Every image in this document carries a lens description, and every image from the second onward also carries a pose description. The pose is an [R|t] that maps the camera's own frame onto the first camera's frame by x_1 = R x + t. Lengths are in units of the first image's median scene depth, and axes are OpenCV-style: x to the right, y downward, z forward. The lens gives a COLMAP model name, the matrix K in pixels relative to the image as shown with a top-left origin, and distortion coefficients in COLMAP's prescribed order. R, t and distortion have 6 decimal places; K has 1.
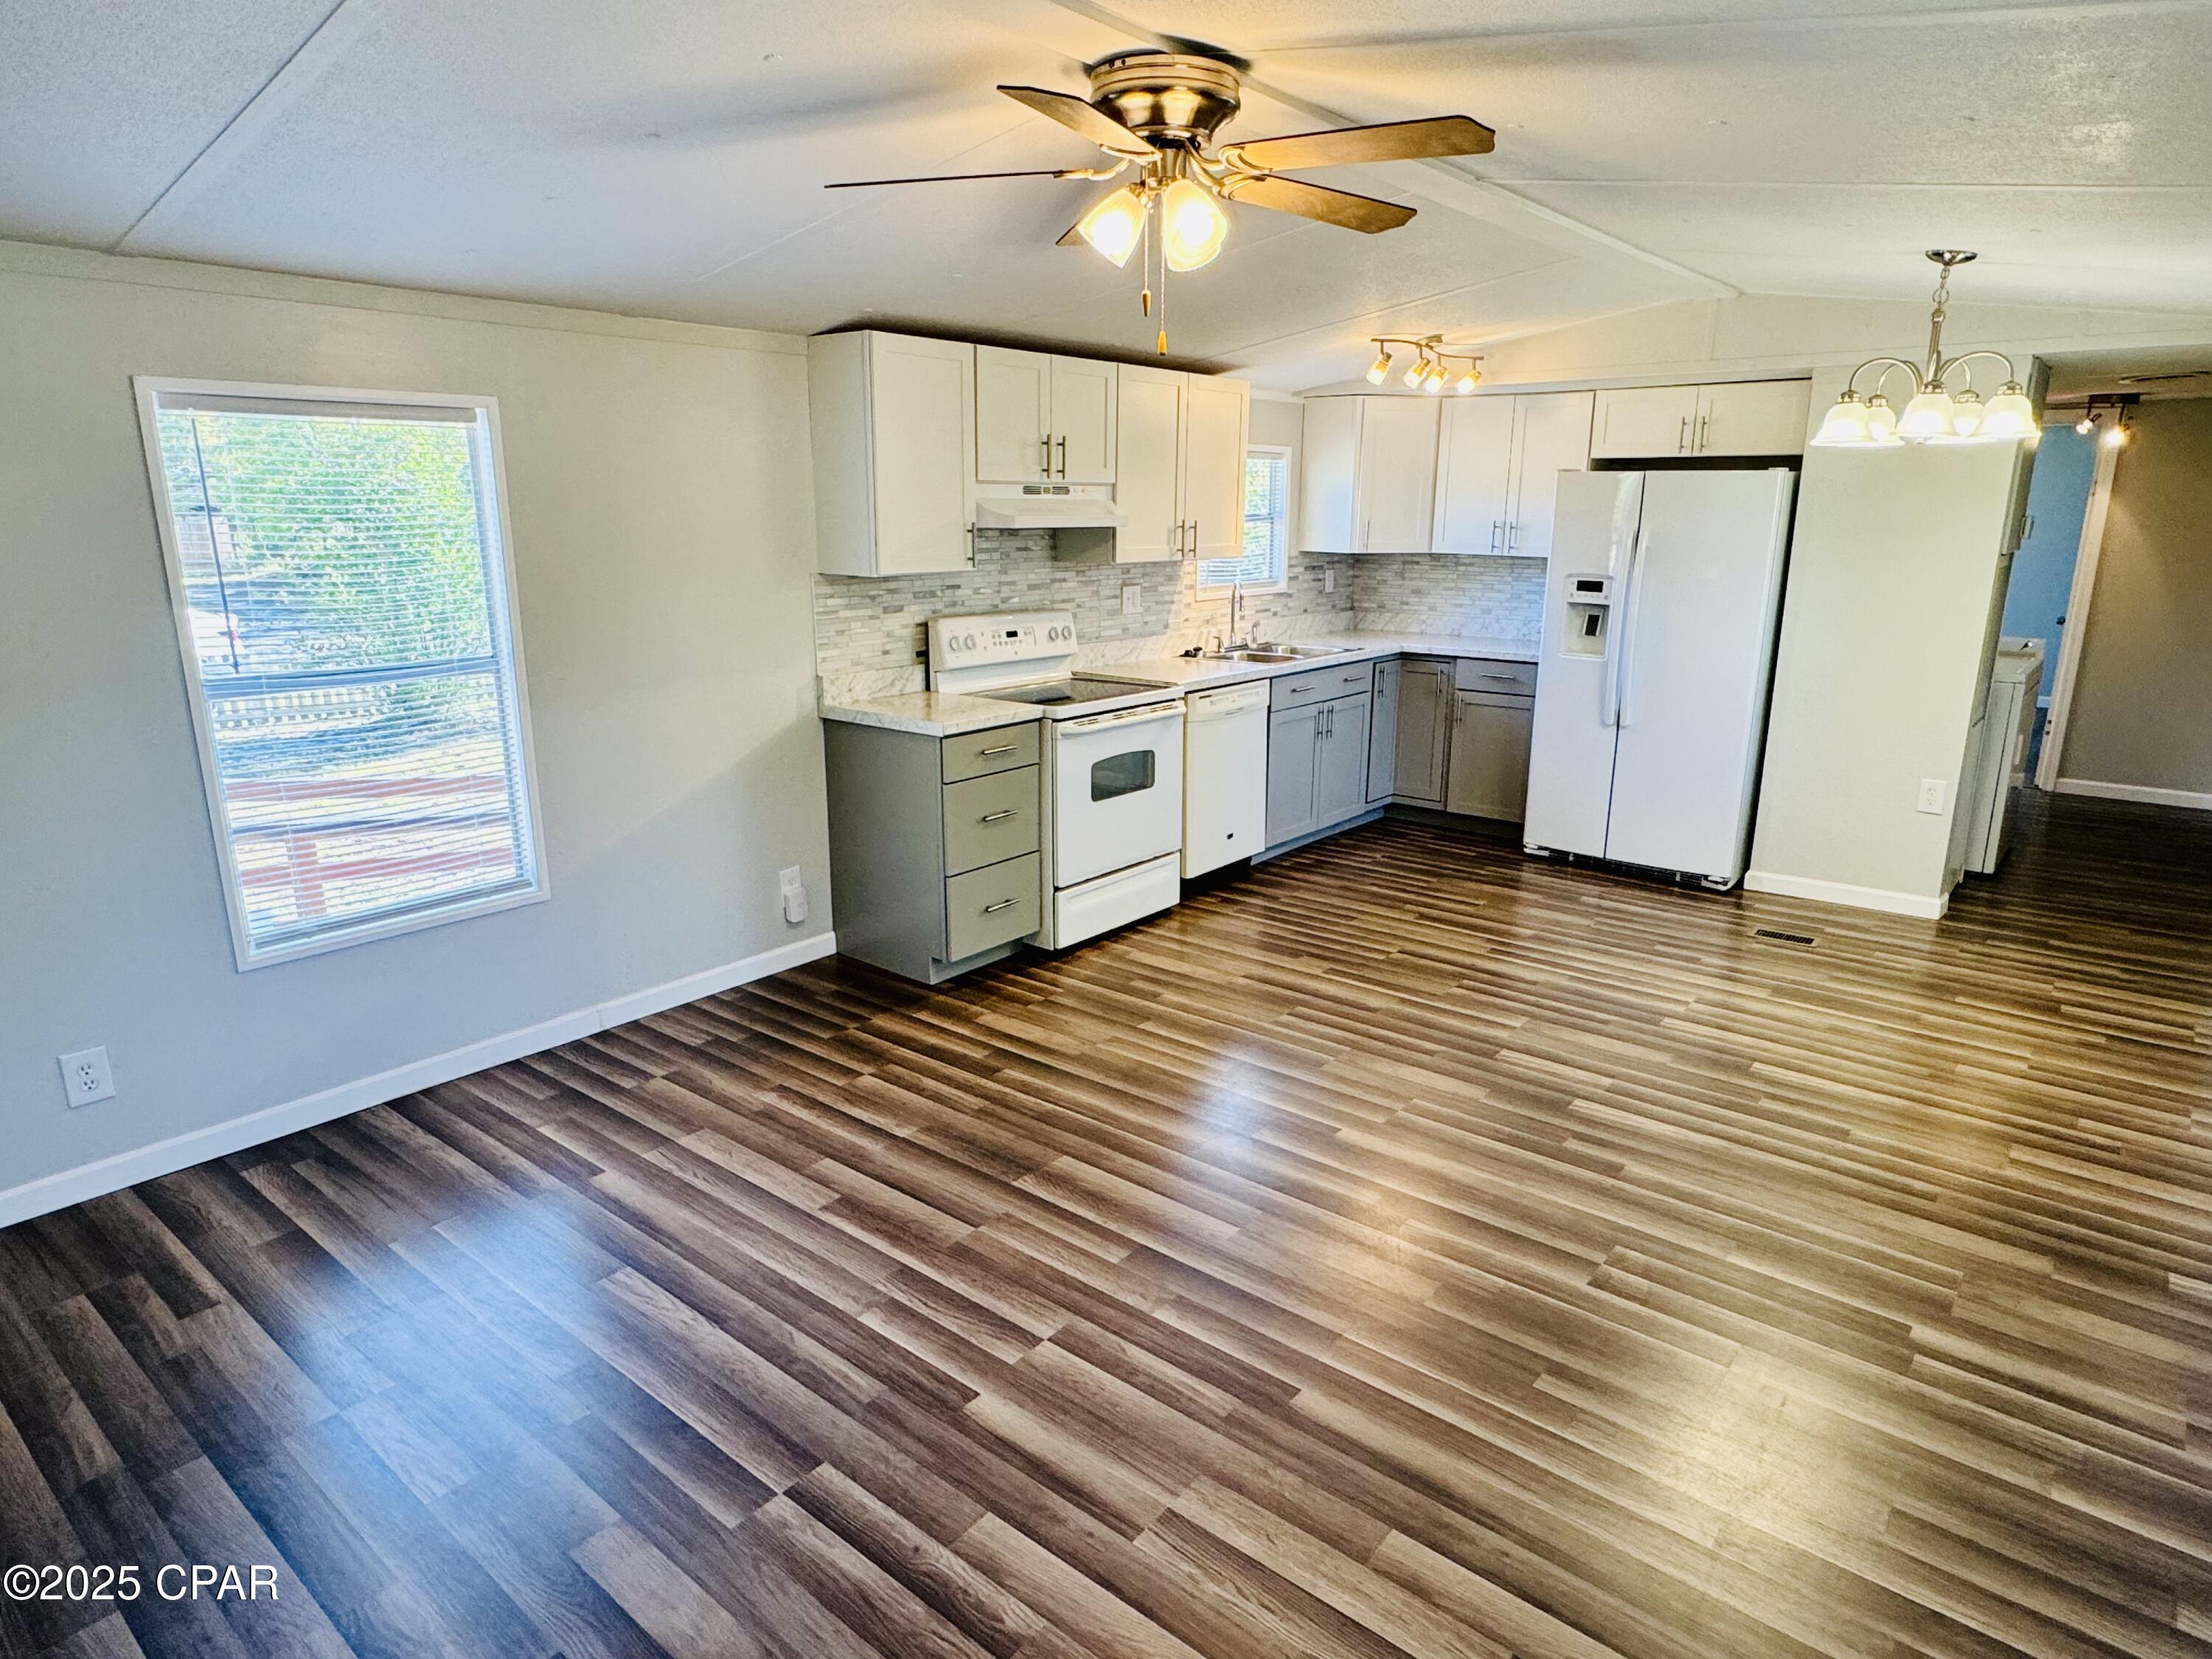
lens RADIAL K [[1281.1, 0, 1098.4], [0, 1281.1, 827.5], [0, 0, 1]] dist [-0.000265, -0.001648]
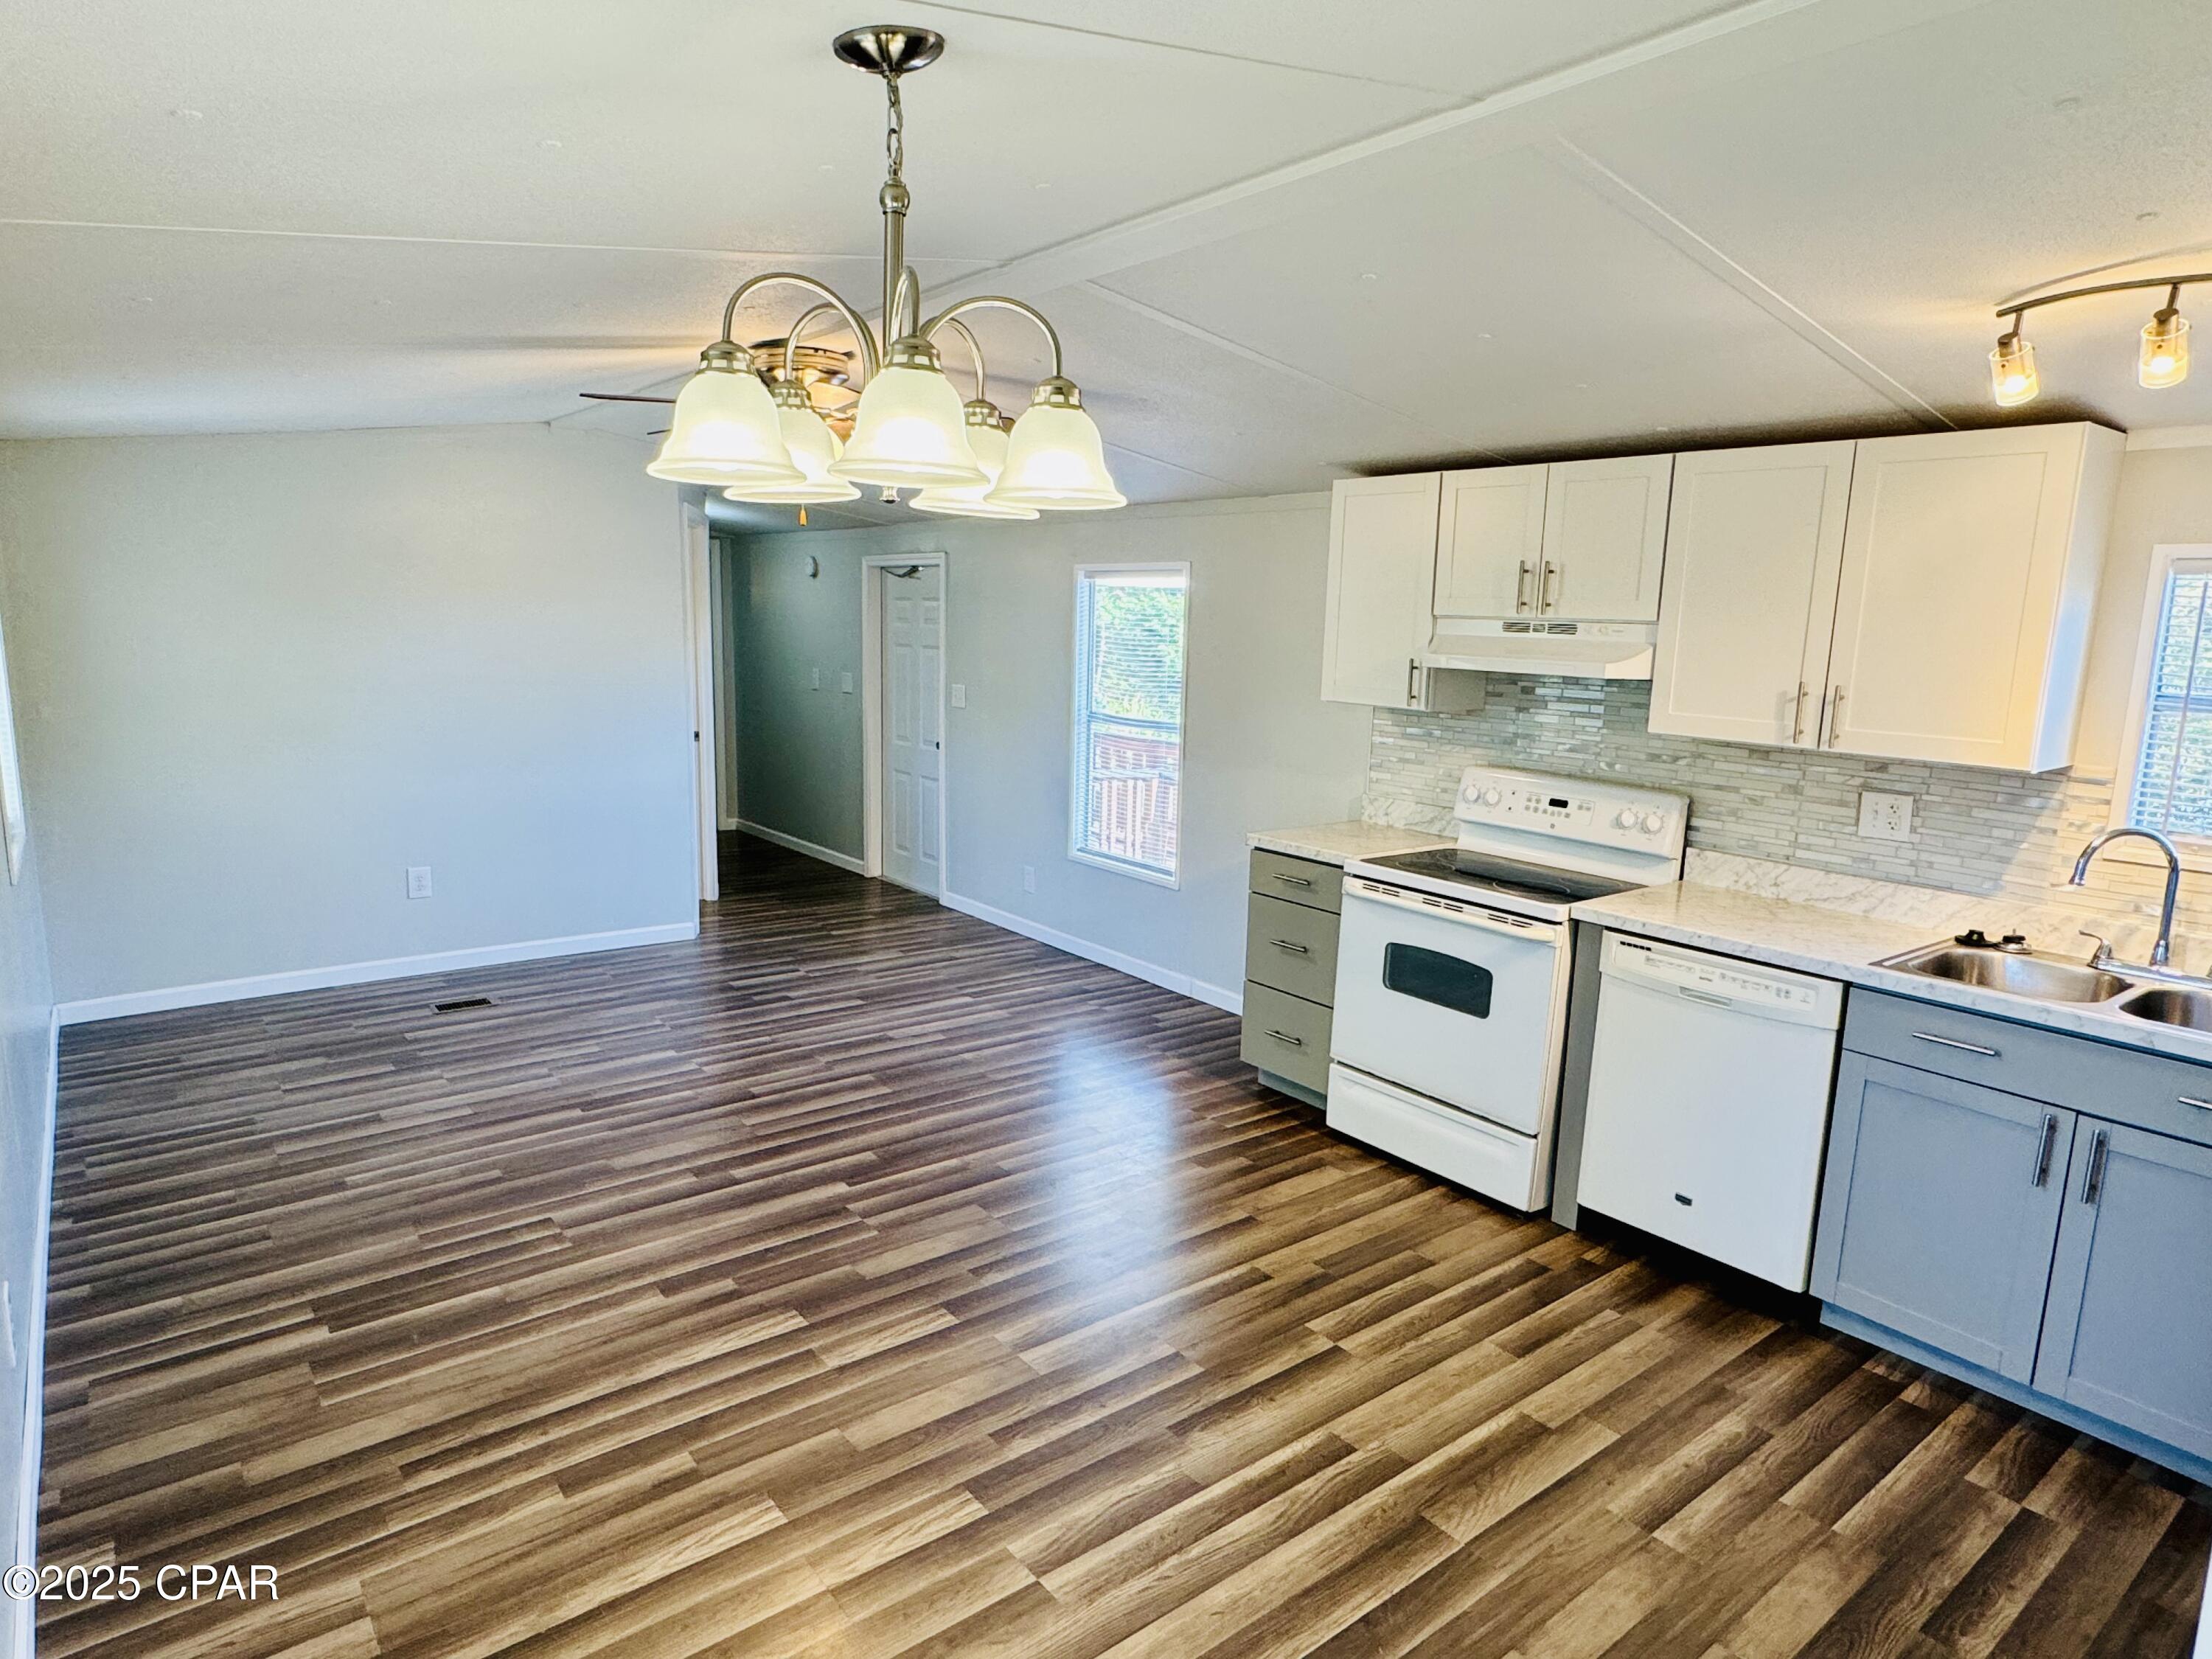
lens RADIAL K [[1281.1, 0, 1098.4], [0, 1281.1, 827.5], [0, 0, 1]] dist [-0.000265, -0.001648]
pose [[-0.206791, 0.151243, -0.966624, 0.698807], [-0.273168, 0.939765, 0.205480, -0.201199], [0.939477, 0.306542, -0.153020, 0.771664]]
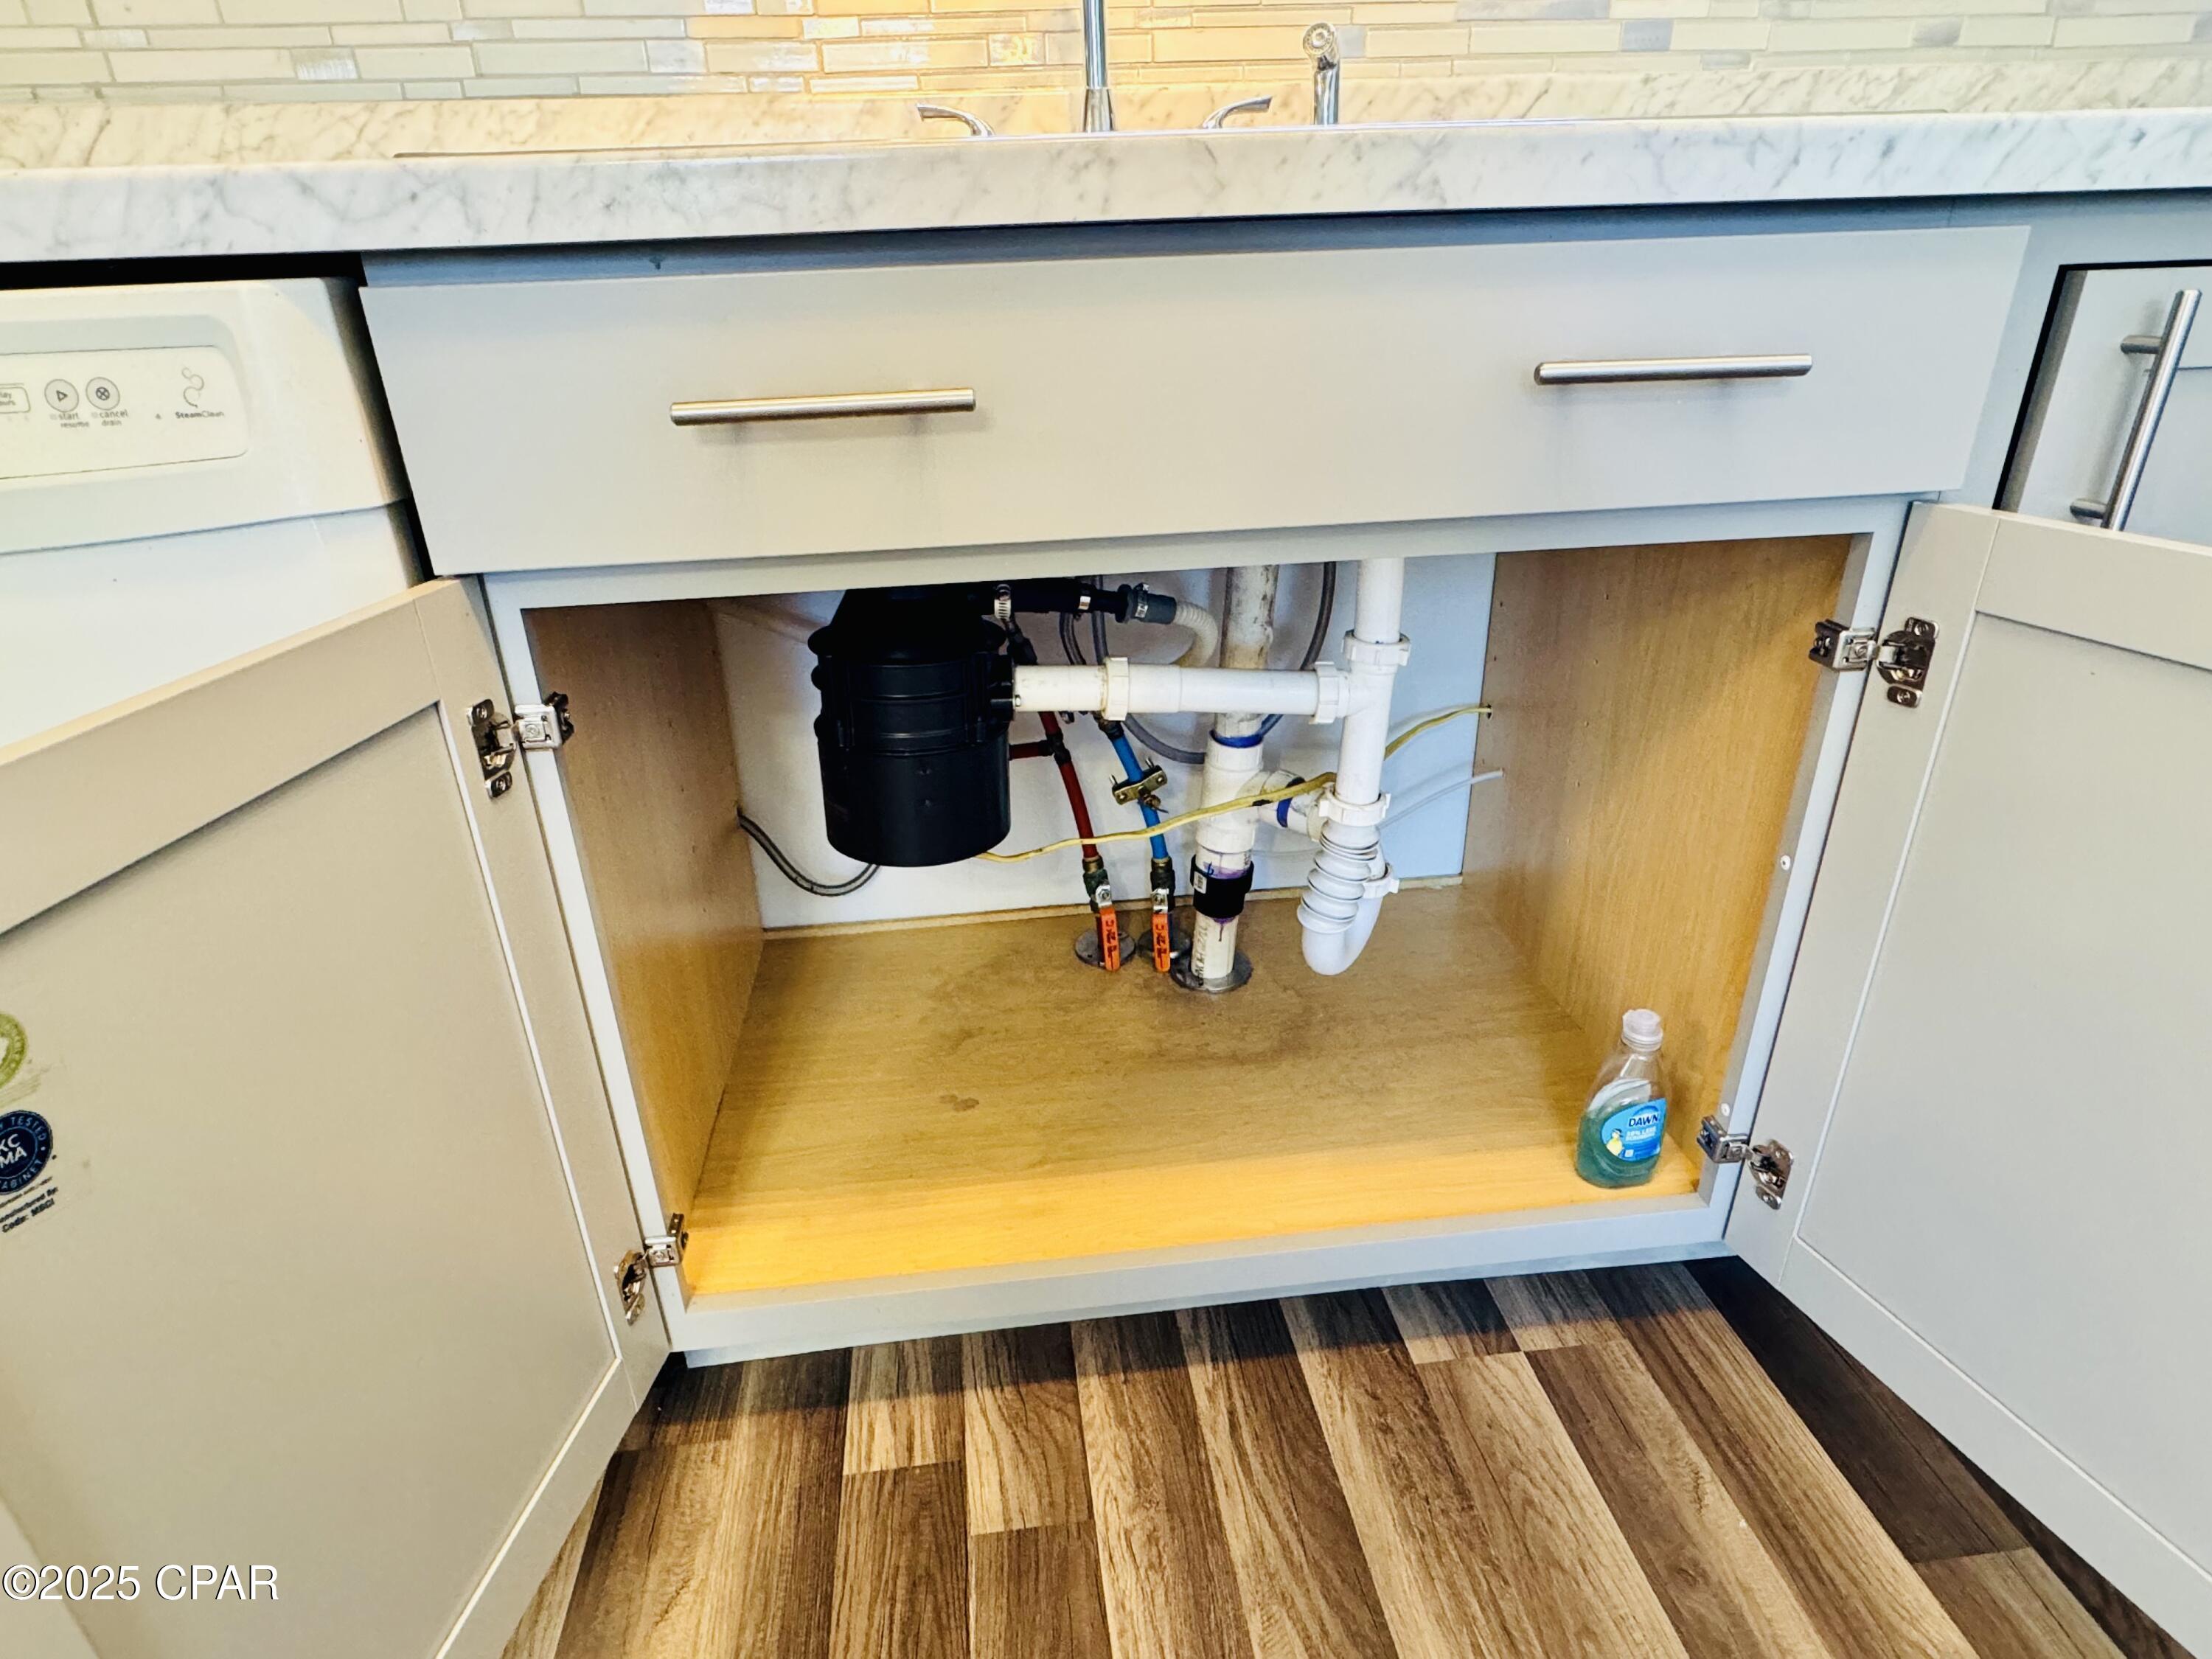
lens RADIAL K [[1215.2, 0, 1098.5], [0, 1215.2, 835.2], [0, 0, 1]] dist [0.003909, 0.001123]
pose [[0.722920, 0.272398, -0.634969, 0.268357], [-0.138290, 0.957453, 0.253297, -0.105767], [0.676951, -0.095304, 0.729832, 0.961400]]
